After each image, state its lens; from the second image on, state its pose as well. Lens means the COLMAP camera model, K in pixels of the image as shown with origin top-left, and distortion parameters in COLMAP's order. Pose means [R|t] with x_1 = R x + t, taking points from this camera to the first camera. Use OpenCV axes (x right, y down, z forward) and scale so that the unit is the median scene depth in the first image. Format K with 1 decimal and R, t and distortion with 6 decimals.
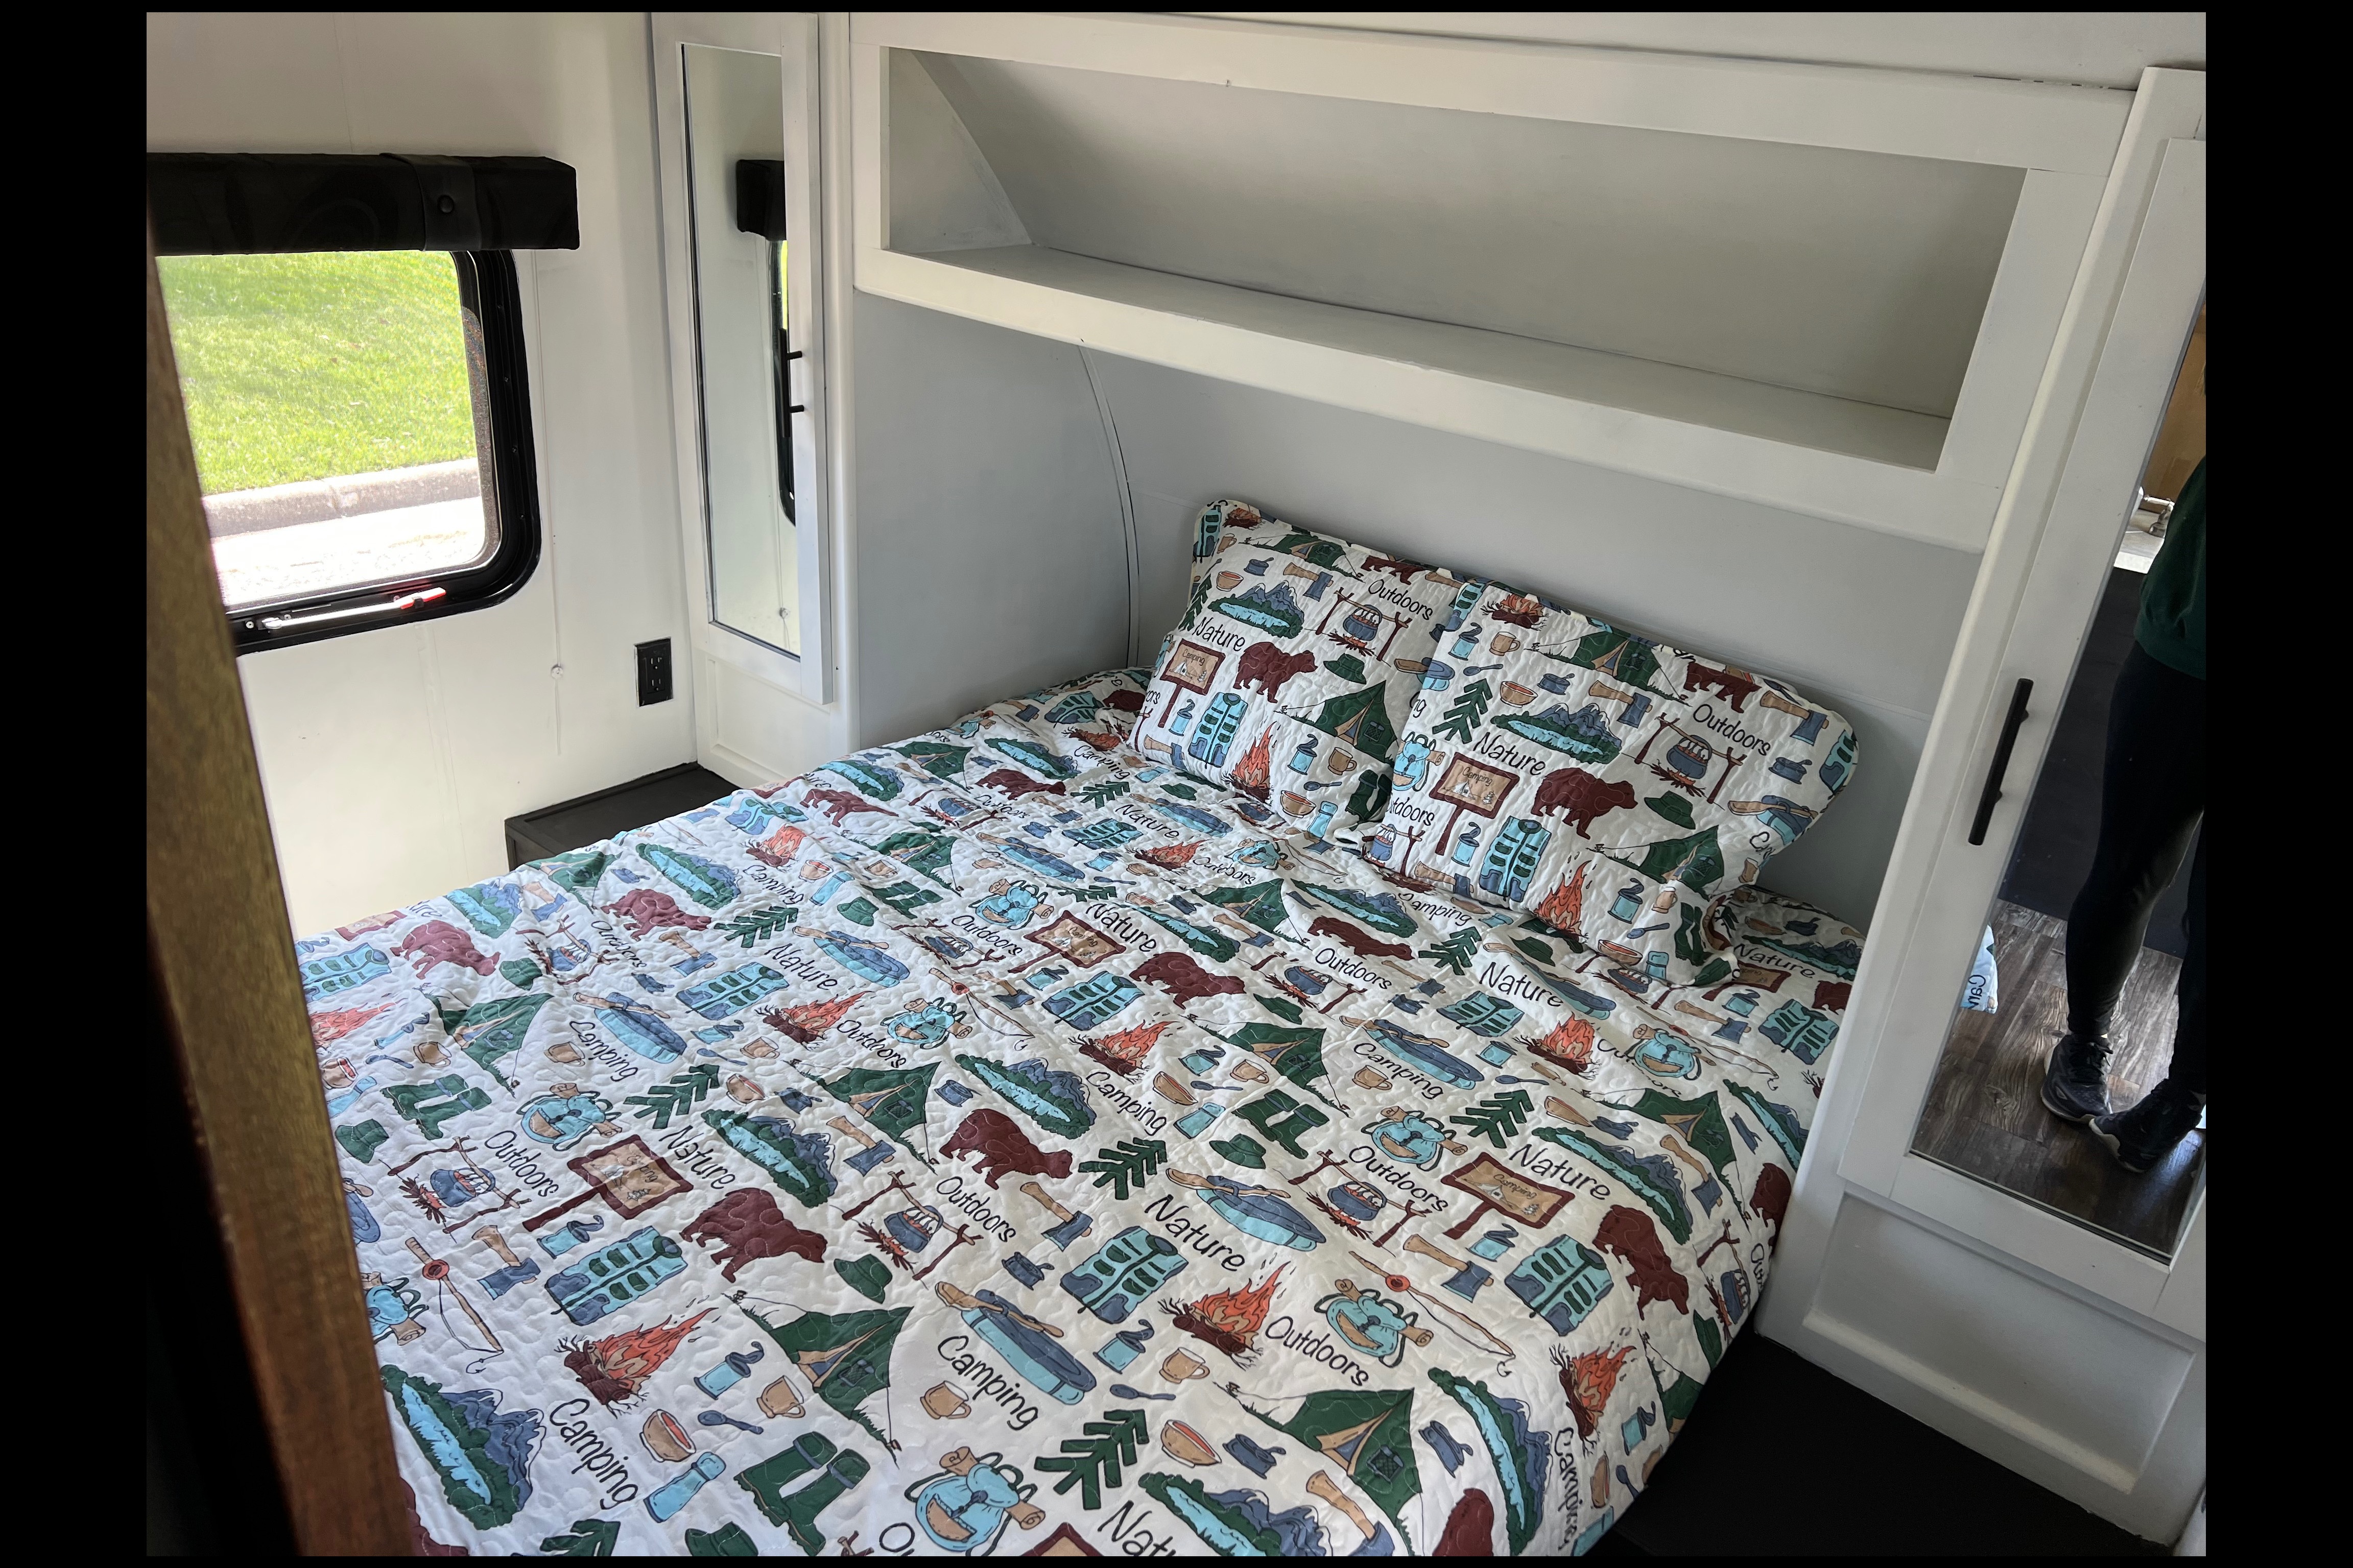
lens RADIAL K [[1514.8, 0, 1178.7], [0, 1514.8, 757.6], [0, 0, 1]] dist [0.080730, 0.000068]
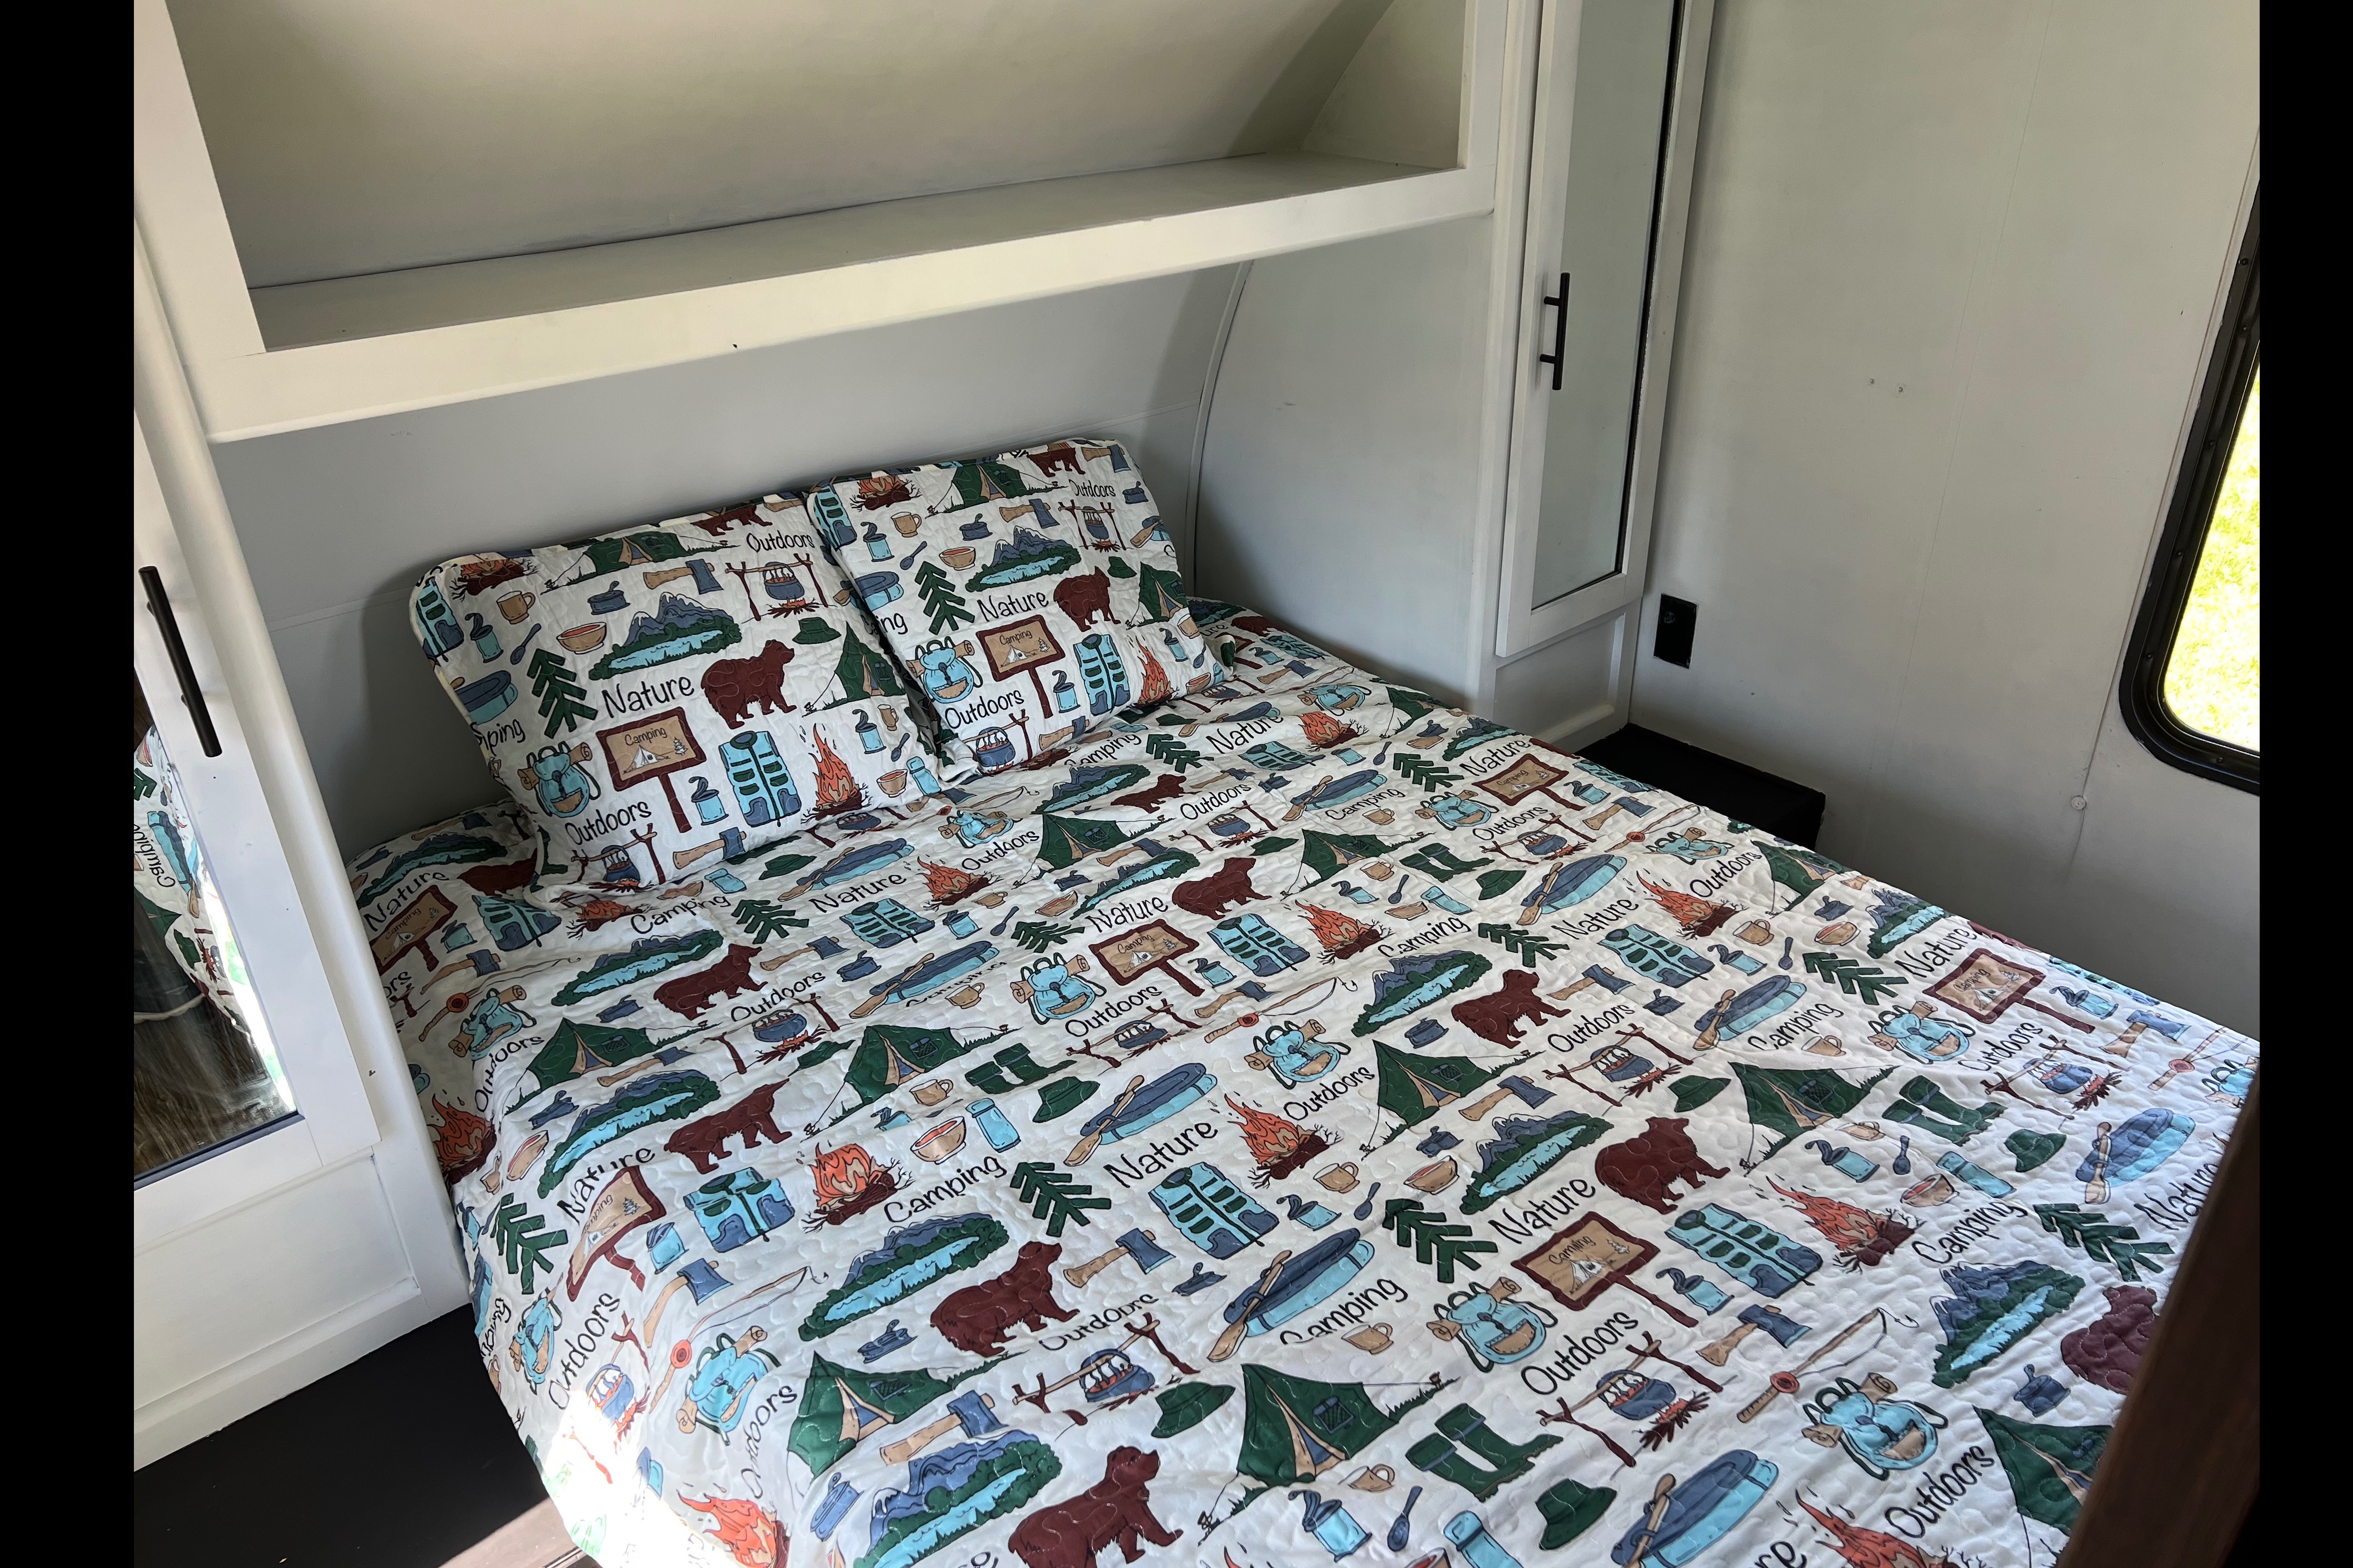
lens RADIAL K [[1596.7, 0, 1176.5], [0, 1596.7, 784.0], [0, 0, 1]] dist [0.081244, -0.001843]
pose [[0.173969, -0.535972, 0.826116, -0.714166], [0.436285, 0.794033, 0.423281, -0.313074], [-0.882831, 0.286784, 0.371974, 0.543457]]
